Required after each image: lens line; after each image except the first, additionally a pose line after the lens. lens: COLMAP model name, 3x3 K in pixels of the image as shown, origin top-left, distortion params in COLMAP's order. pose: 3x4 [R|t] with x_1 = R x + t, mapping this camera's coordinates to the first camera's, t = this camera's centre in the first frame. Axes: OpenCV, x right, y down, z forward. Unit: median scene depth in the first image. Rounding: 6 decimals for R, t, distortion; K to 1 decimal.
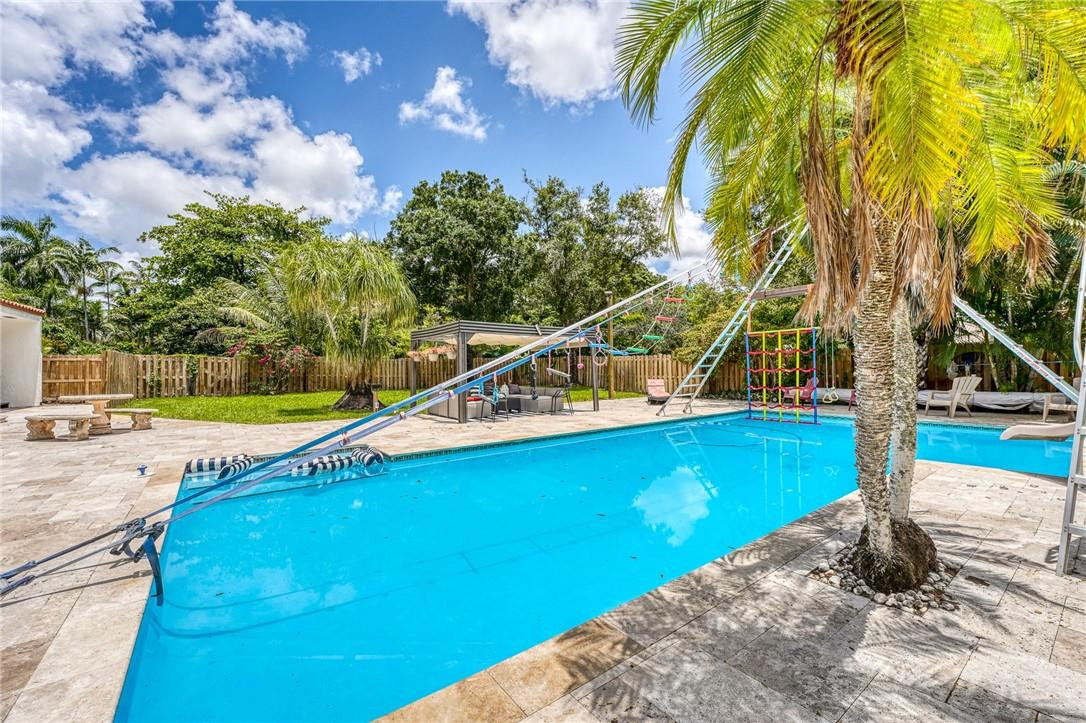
lens RADIAL K [[445.4, 0, 543.3], [0, 445.4, 362.9], [0, 0, 1]] dist [-0.004984, -0.000252]
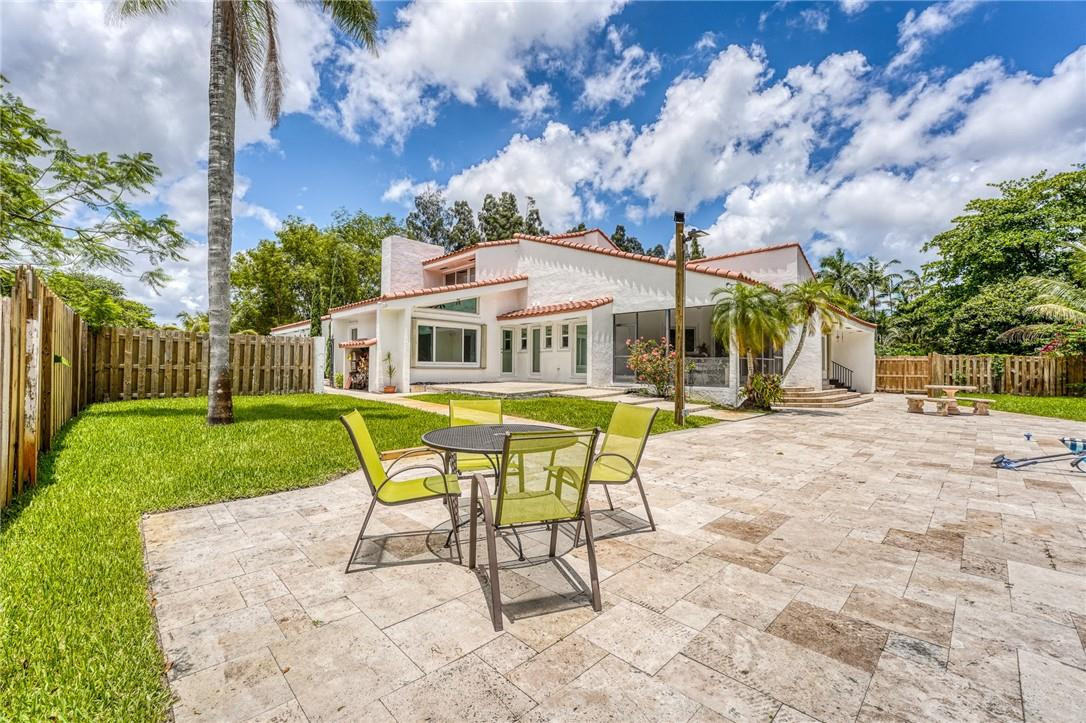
lens RADIAL K [[445.4, 0, 548.4], [0, 445.4, 357.5], [0, 0, 1]] dist [-0.004984, -0.000252]
pose [[0.156670, -0.010206, -0.987598, 0.073476], [0.000654, 0.999947, -0.010230, -0.001035], [0.987651, 0.000957, 0.156668, -0.203427]]
